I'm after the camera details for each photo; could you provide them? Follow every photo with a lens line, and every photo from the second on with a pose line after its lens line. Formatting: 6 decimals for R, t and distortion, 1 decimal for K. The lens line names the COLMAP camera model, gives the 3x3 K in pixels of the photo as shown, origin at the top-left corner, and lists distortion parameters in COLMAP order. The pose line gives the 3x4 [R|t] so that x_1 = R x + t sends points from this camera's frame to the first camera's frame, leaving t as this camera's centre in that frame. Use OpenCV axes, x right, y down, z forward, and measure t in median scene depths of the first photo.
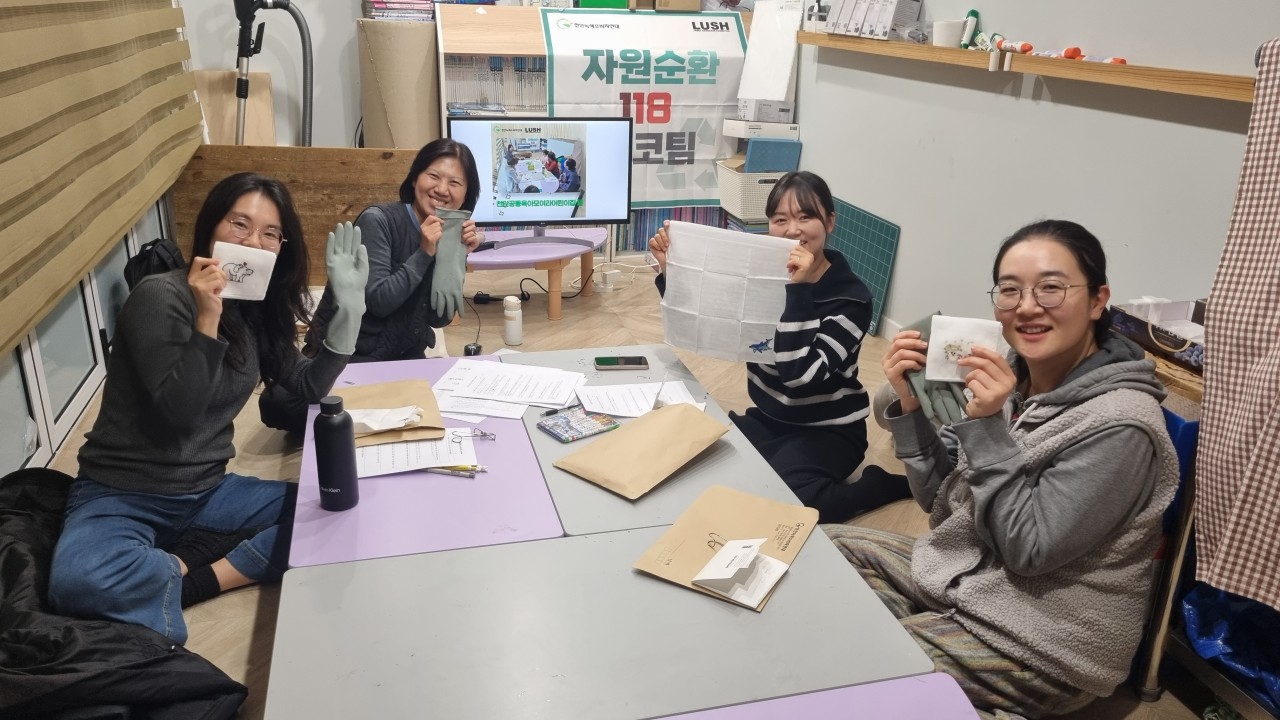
lens RADIAL K [[967.1, 0, 639.0], [0, 967.1, 356.9], [0, 0, 1]] dist [0.008766, -0.005428]
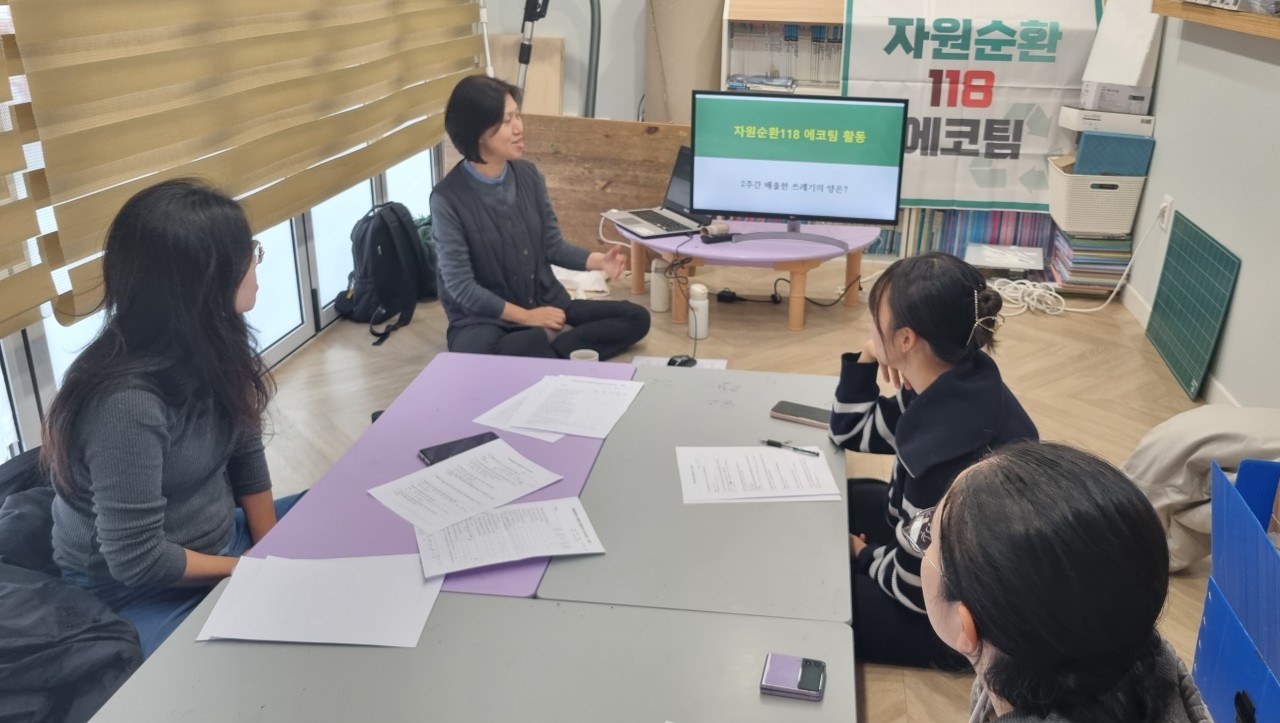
lens RADIAL K [[1065.5, 0, 687.7], [0, 1065.5, 344.0], [0, 0, 1]] dist [-0.014486, 0.000417]
pose [[0.928342, 0.119368, -0.352041, 0.141240], [-0.123341, 0.992301, 0.011210, -0.021854], [0.350669, 0.033014, 0.935917, 0.073267]]
